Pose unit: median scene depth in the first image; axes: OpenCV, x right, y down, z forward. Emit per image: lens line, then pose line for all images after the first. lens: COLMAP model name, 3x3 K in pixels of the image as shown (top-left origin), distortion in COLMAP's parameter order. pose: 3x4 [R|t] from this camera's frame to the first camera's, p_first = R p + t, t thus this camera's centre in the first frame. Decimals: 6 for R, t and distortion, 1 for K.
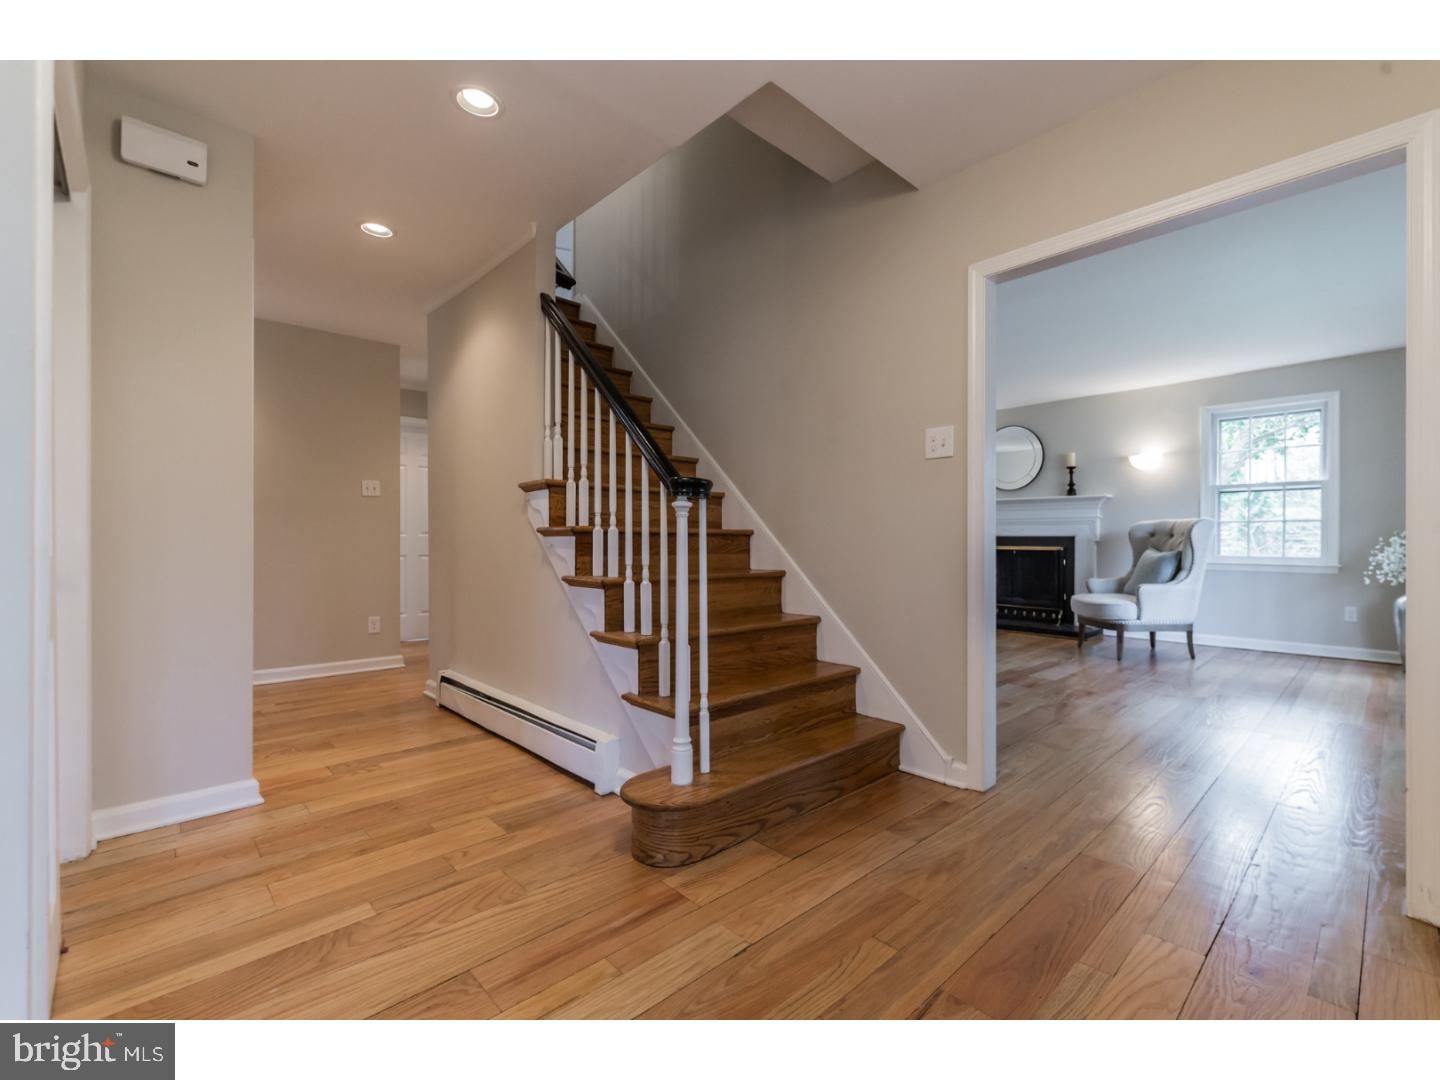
lens RADIAL K [[632.0, 0, 743.5], [0, 632.0, 538.5], [0, 0, 1]] dist [0.001050, 0.000420]
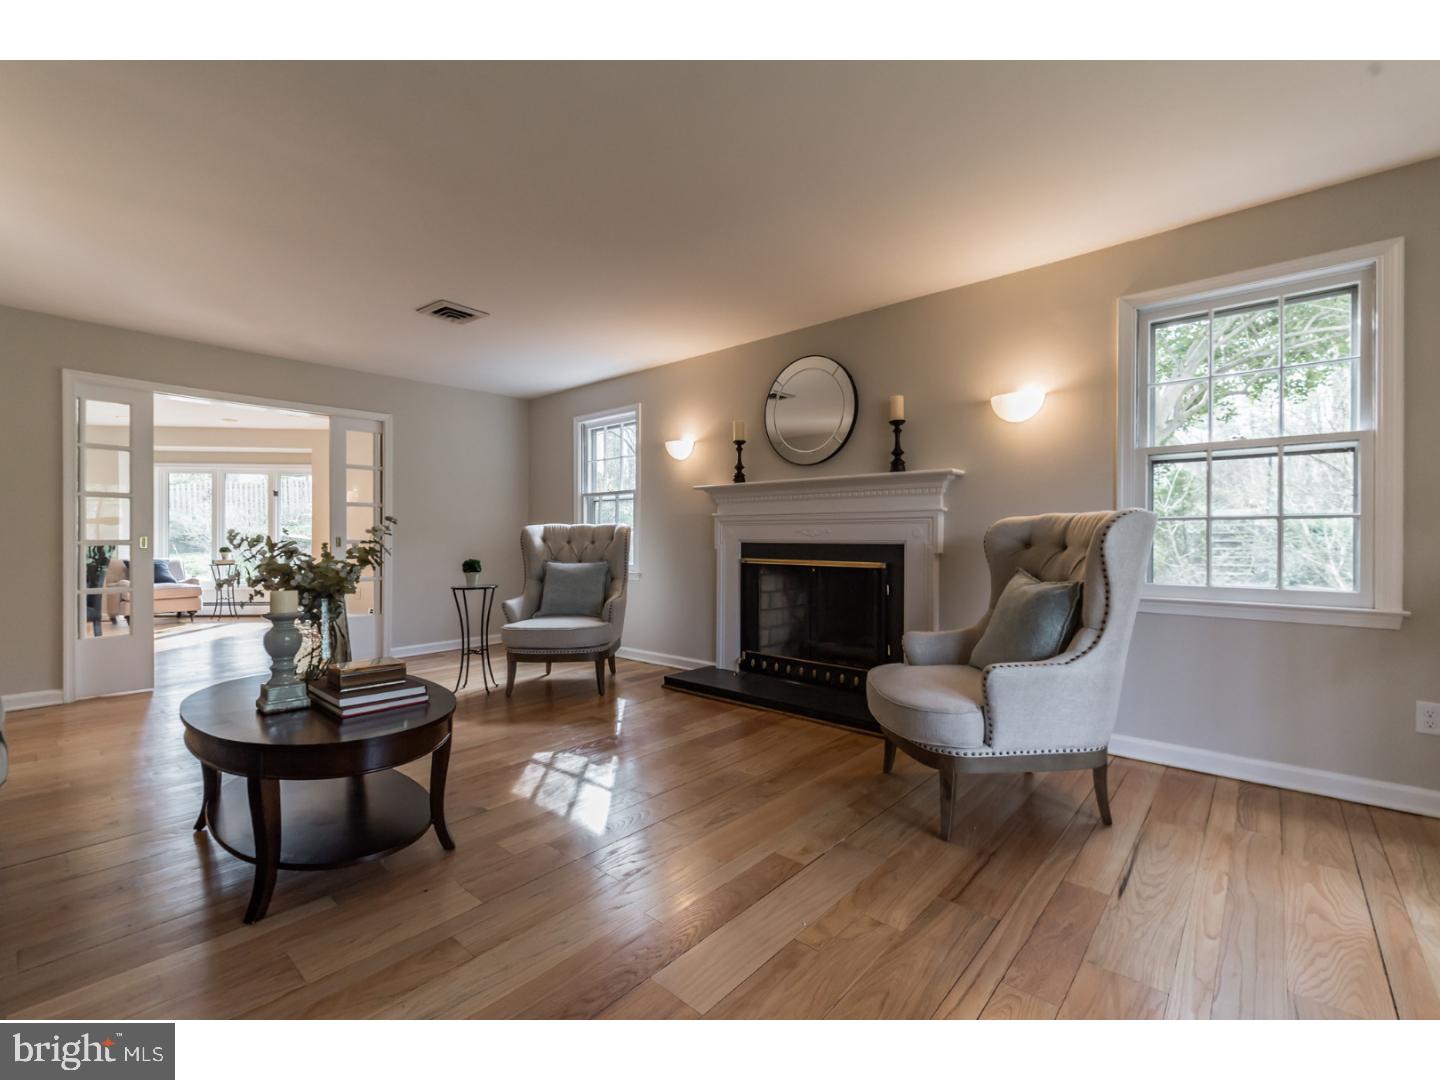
lens RADIAL K [[625.3, 0, 720.0], [0, 625.3, 540.0], [0, 0, 1]] dist [-0.000948, -0.000381]
pose [[0.997025, -0.001651, 0.077063, 0.369478], [0.001251, 0.999986, 0.005232, -0.012202], [-0.077071, -0.005120, 0.997012, 0.531124]]
